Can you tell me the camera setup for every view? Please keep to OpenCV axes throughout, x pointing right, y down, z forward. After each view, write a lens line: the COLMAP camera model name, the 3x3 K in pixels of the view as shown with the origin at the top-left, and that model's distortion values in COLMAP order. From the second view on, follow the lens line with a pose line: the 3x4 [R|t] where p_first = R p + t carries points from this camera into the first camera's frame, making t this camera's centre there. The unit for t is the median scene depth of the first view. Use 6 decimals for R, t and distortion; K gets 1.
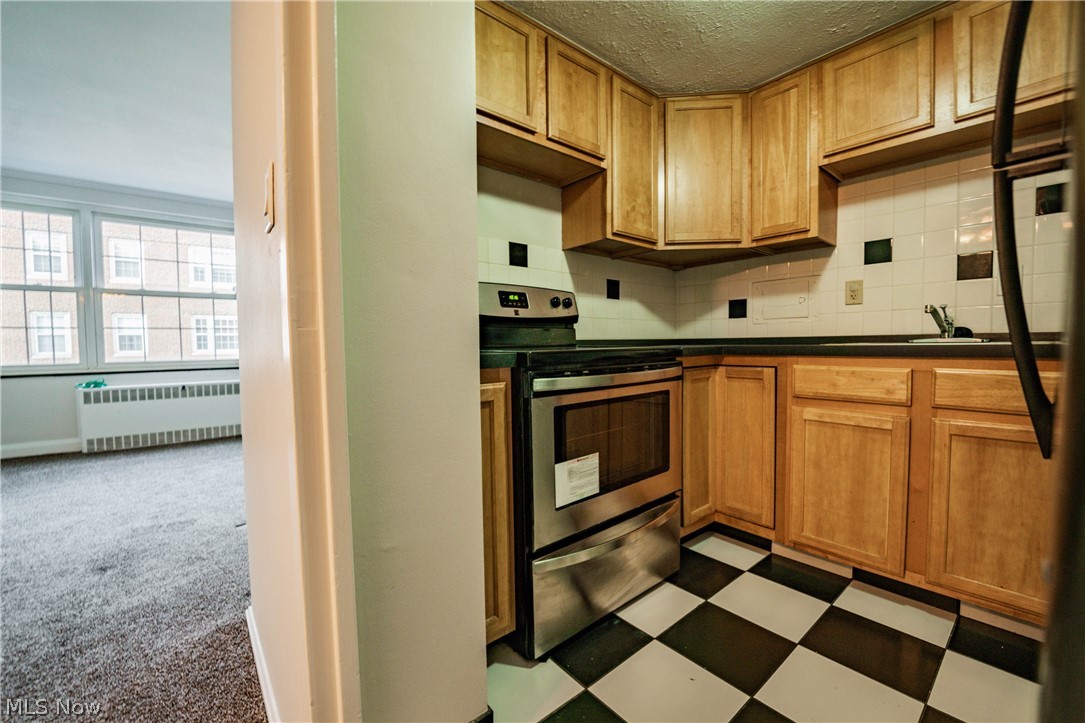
lens RADIAL K [[430.8, 0, 536.5], [0, 430.8, 363.4], [0, 0, 1]] dist [-0.027322, 0.000525]
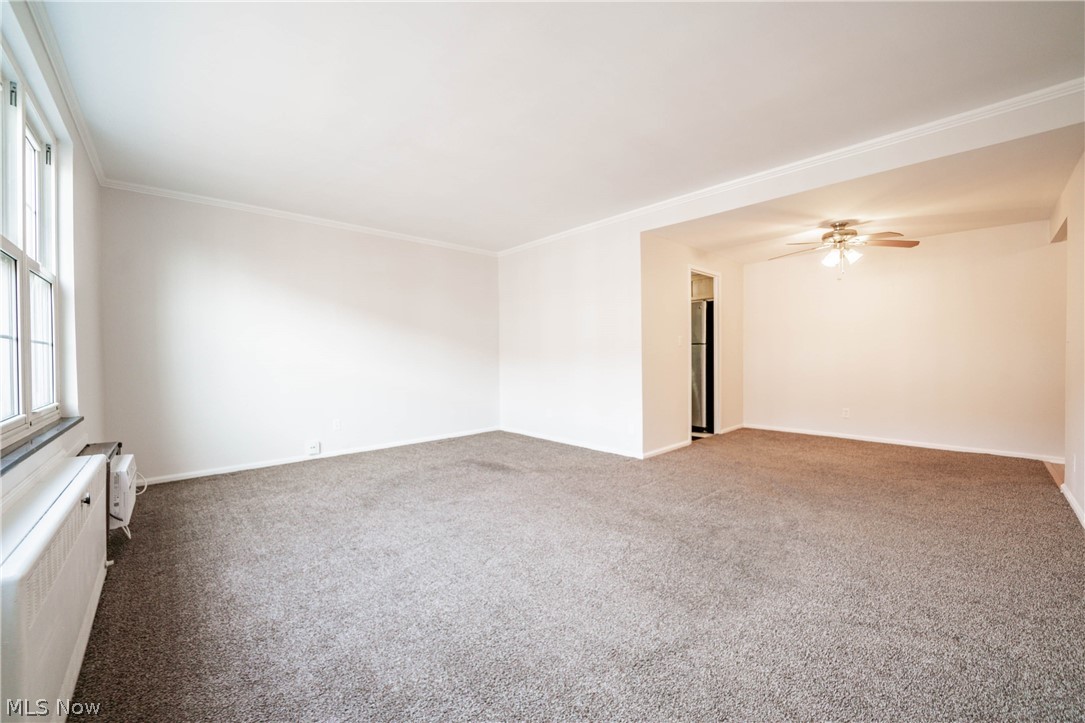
lens RADIAL K [[415.1, 0, 536.0], [0, 415.1, 361.2], [0, 0, 1]] dist [-0.025117, -0.000025]
pose [[-0.054345, 0.001627, 0.998521, -2.558577], [0.054351, 0.998521, 0.001331, -0.087424], [-0.997042, 0.054343, -0.054353, 1.349655]]
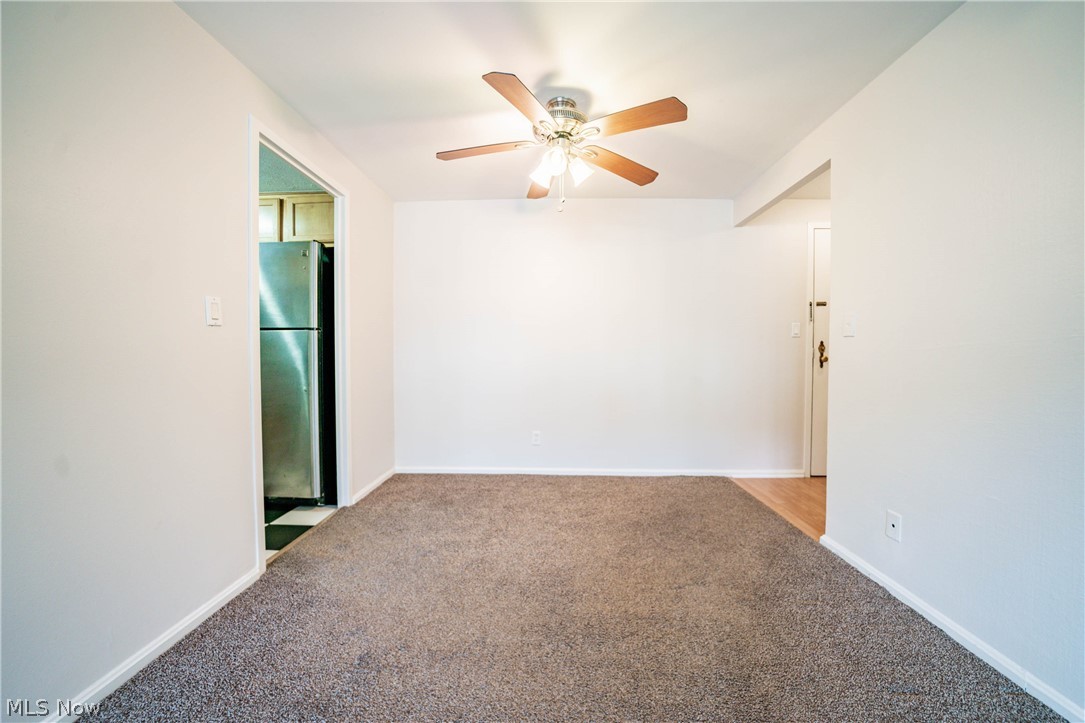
lens RADIAL K [[391.6, 0, 536.5], [0, 391.6, 362.4], [0, 0, 1]] dist [-0.025037, 0.000262]
pose [[-0.750792, -0.002908, 0.660533, -1.255301], [0.039404, 0.998012, 0.049182, -0.062317], [-0.659363, 0.062953, -0.749185, 0.557344]]
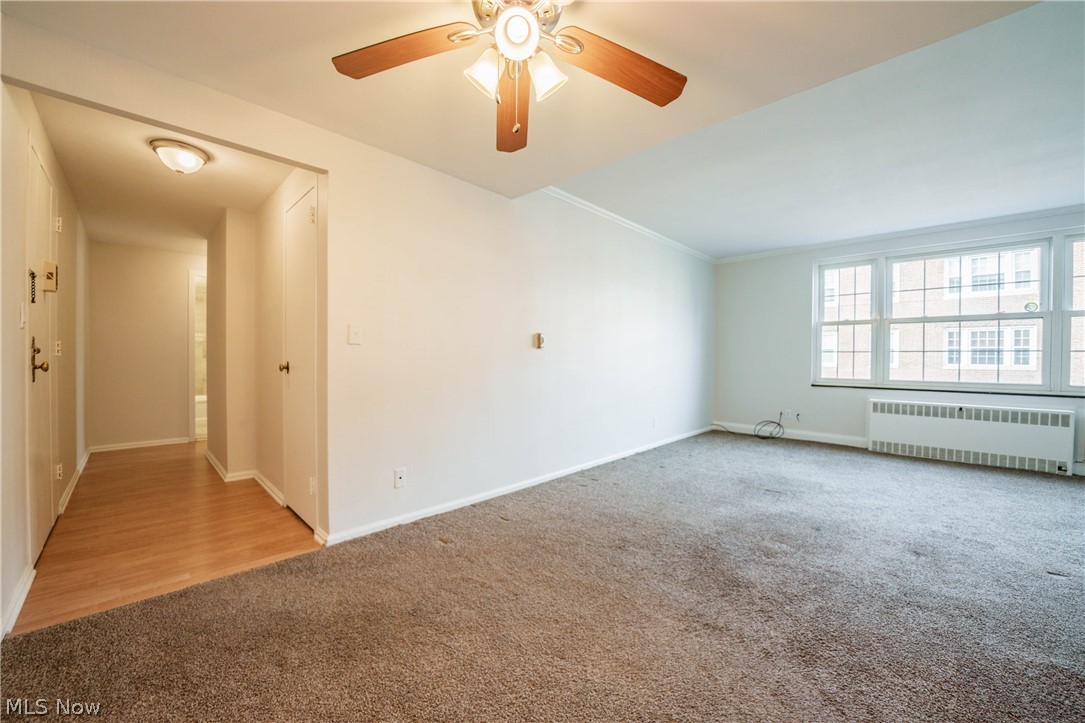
lens RADIAL K [[410.6, 0, 535.9], [0, 410.6, 362.4], [0, 0, 1]] dist [-0.036565, 0.004377]
pose [[0.103291, 0.026159, -0.994307, 0.025003], [-0.052101, 0.998424, 0.020854, -0.048188], [0.993286, 0.049651, 0.104491, -0.283802]]
